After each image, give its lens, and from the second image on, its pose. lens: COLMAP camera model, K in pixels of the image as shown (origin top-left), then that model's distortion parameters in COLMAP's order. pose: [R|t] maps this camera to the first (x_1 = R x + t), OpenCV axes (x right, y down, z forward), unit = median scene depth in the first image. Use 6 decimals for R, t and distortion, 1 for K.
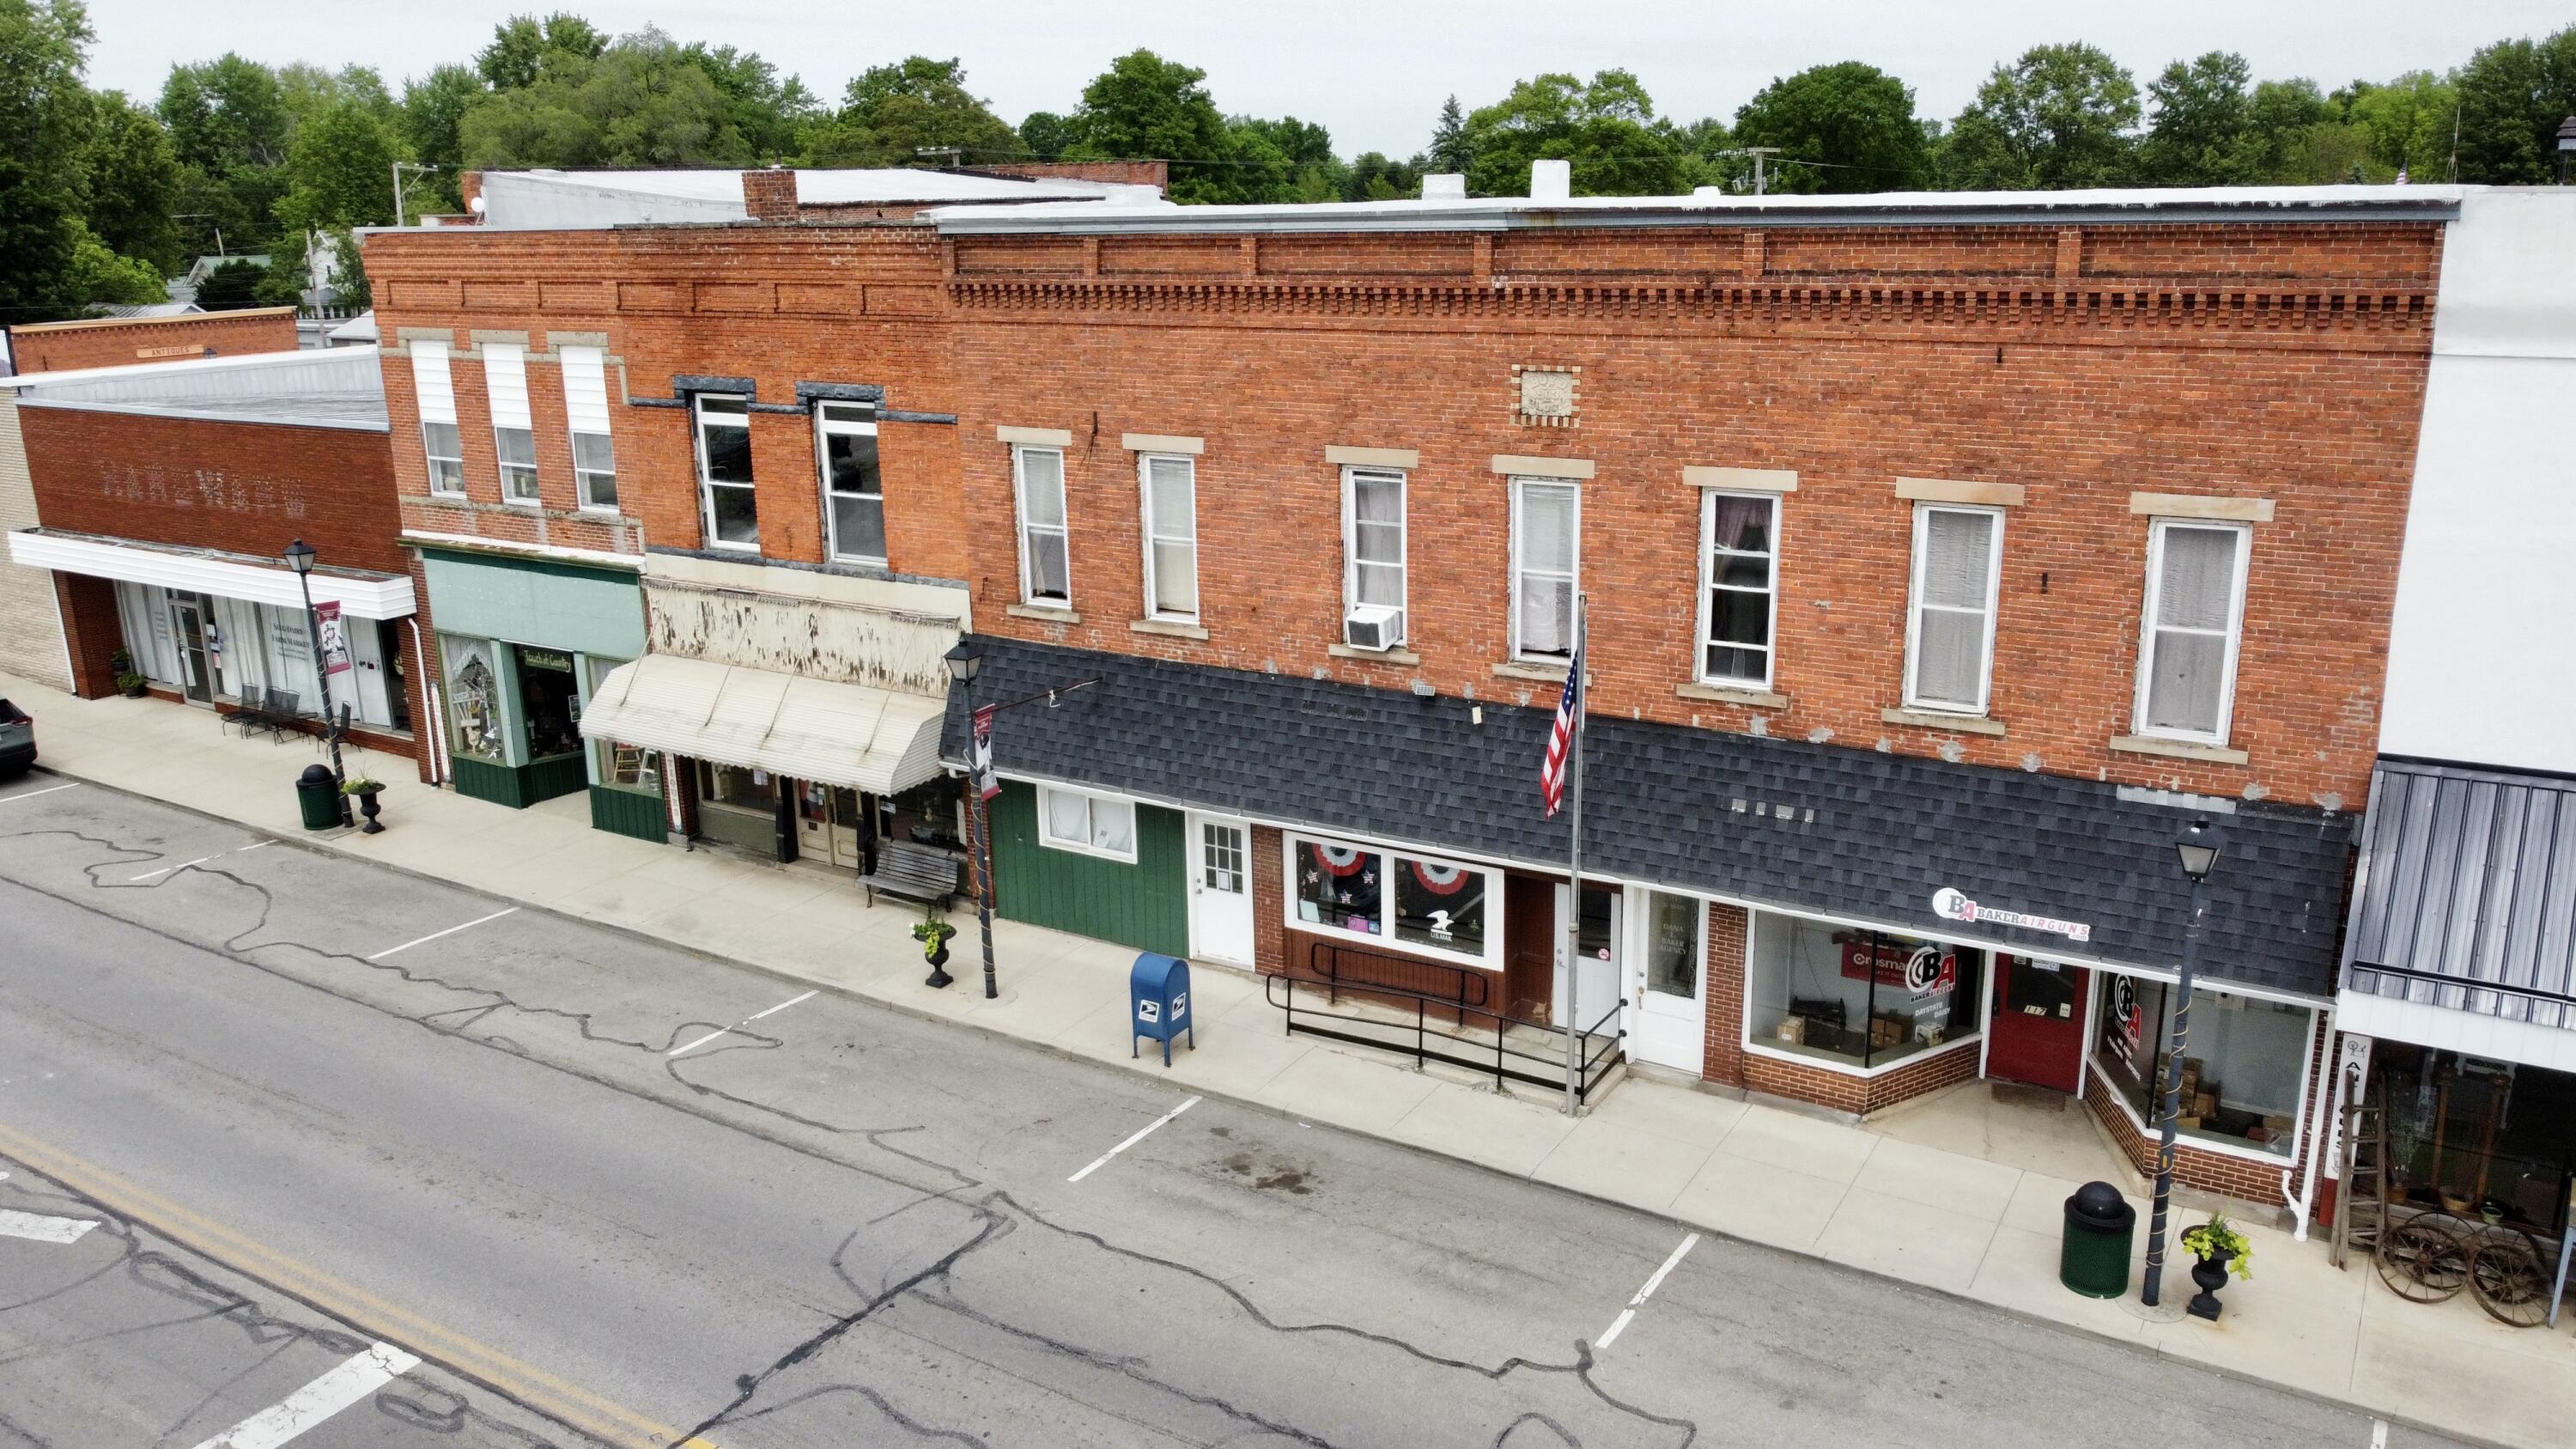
lens RADIAL K [[1841.0, 0, 1288.5], [0, 1841.0, 719.9], [0, 0, 1]] dist [0.006579, -0.000198]
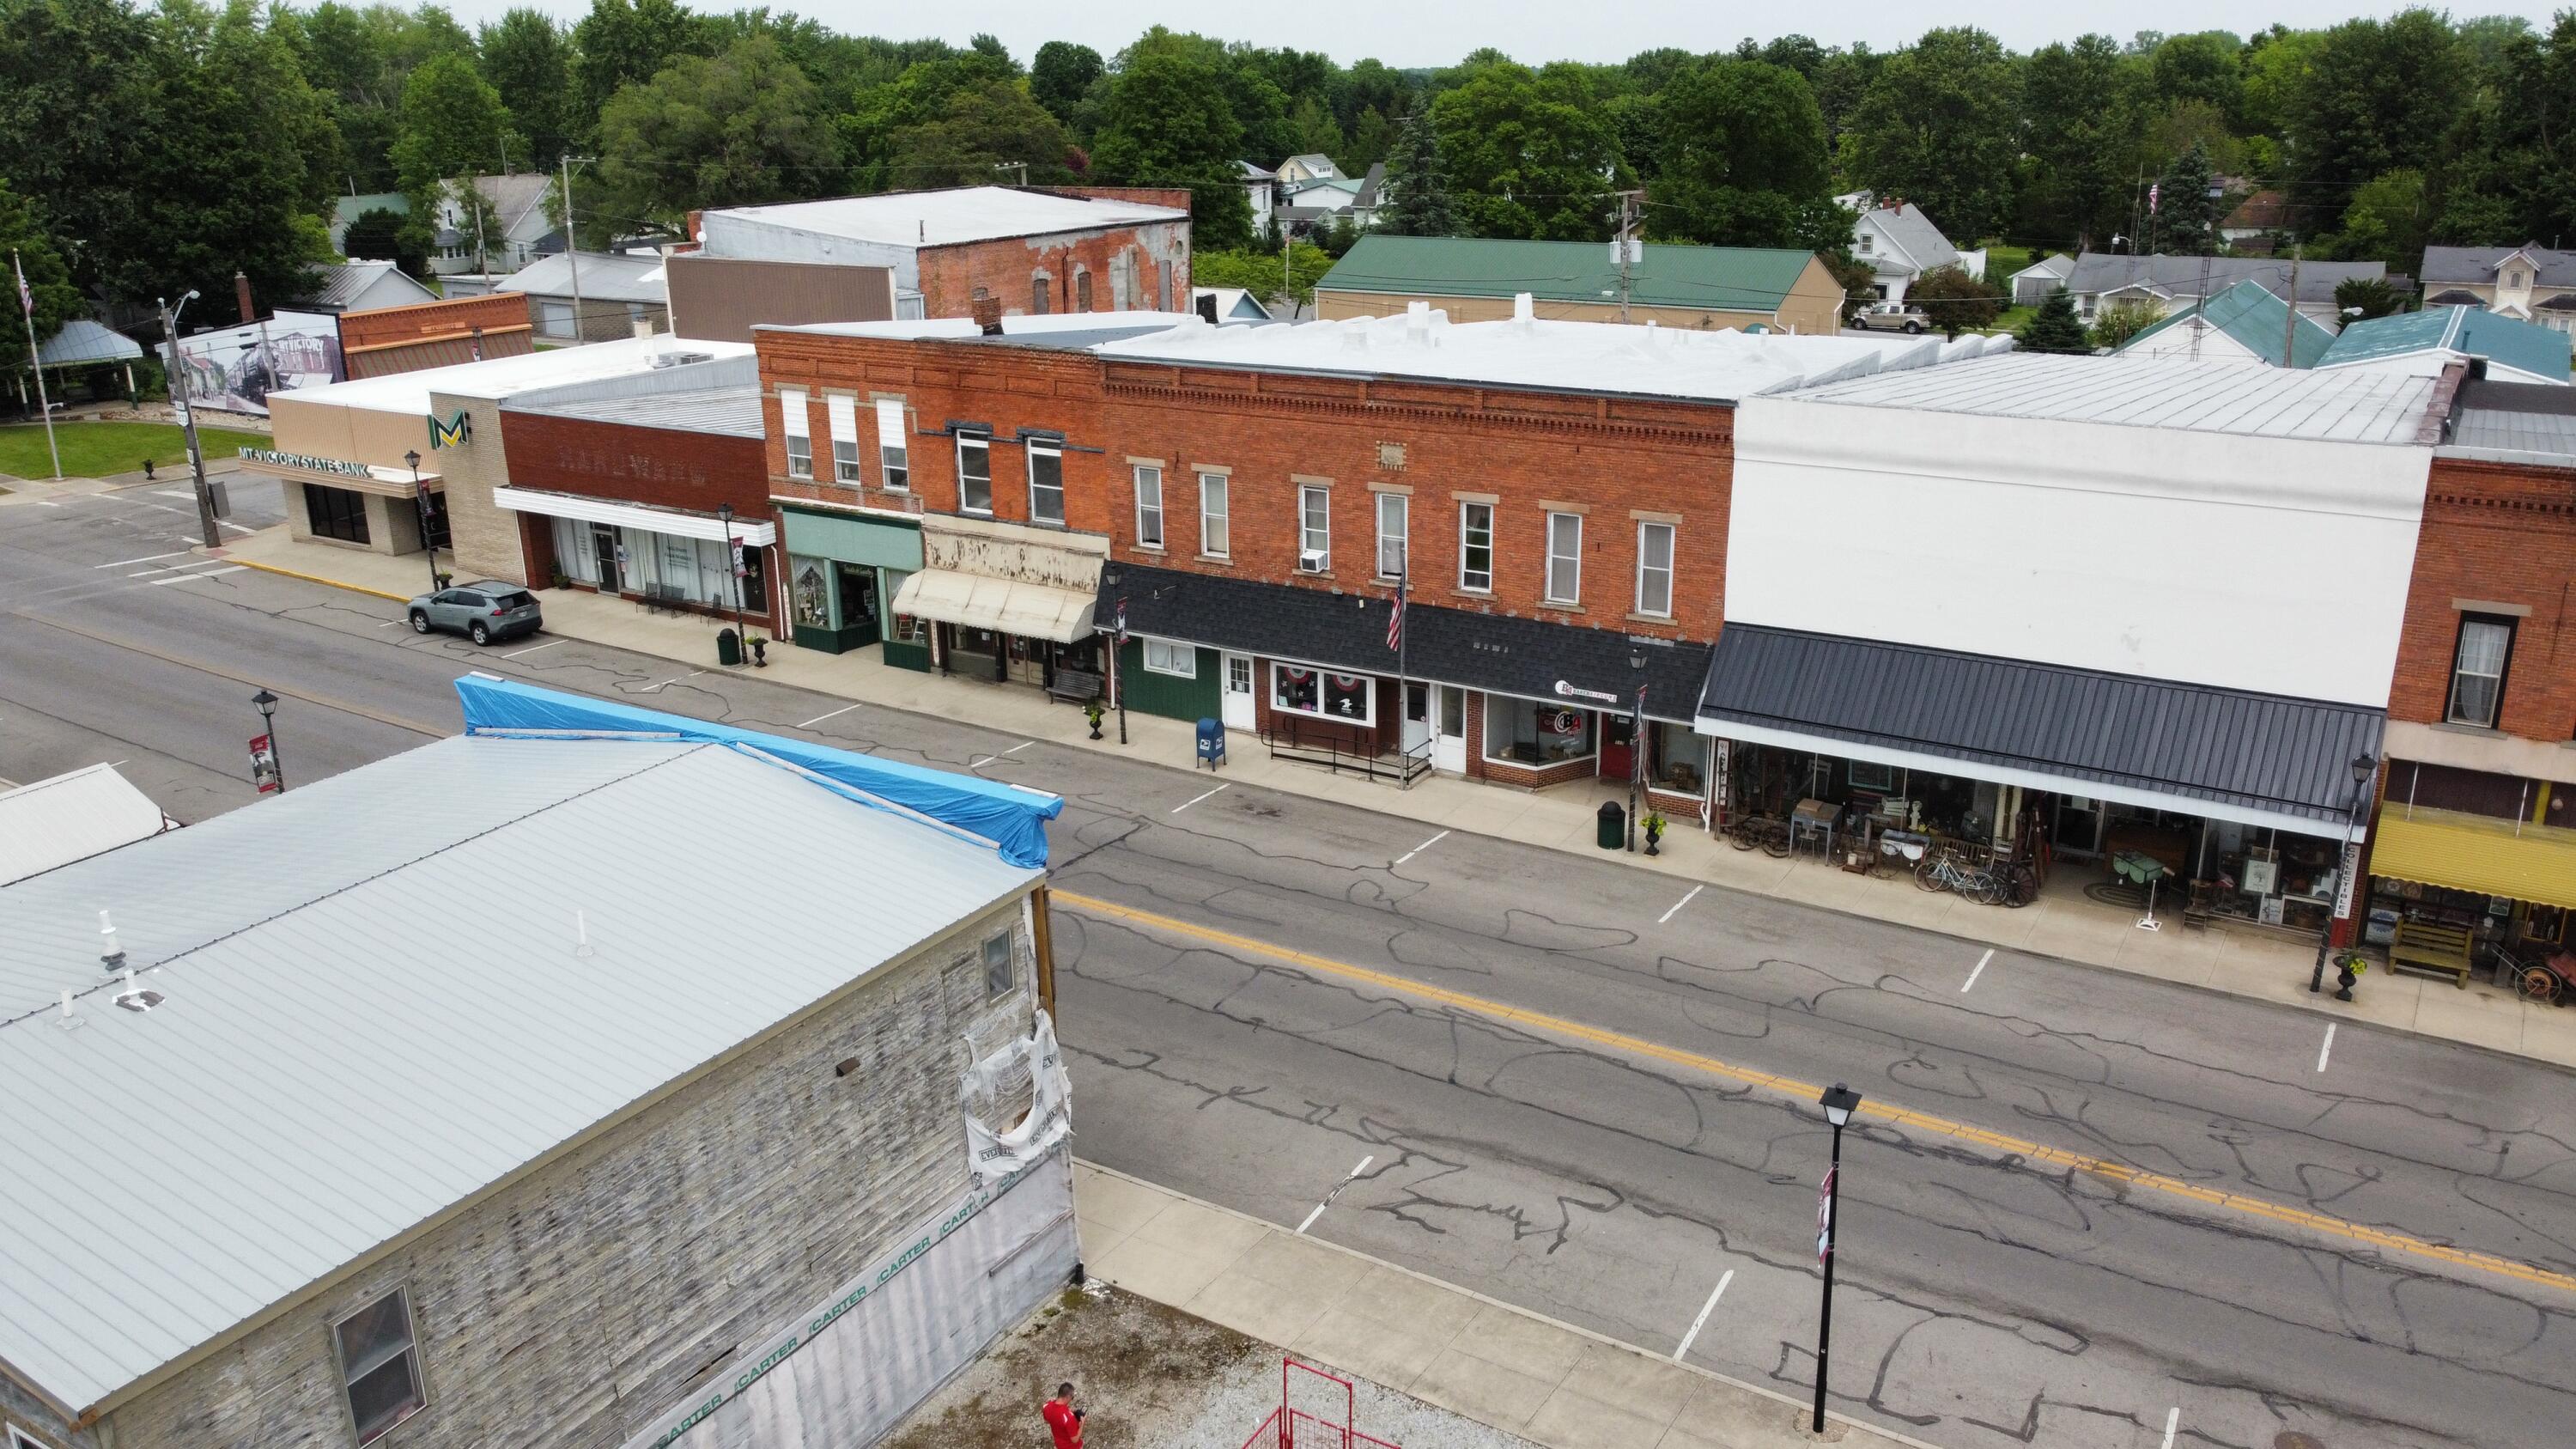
lens RADIAL K [[1841.0, 0, 1295.9], [0, 1841.0, 714.6], [0, 0, 1]] dist [0.006579, -0.000198]
pose [[0.999970, 0.005269, 0.005695, 0.014364], [-0.005574, 0.998467, 0.055068, 0.007866], [-0.005396, -0.055099, 0.998466, -1.010829]]
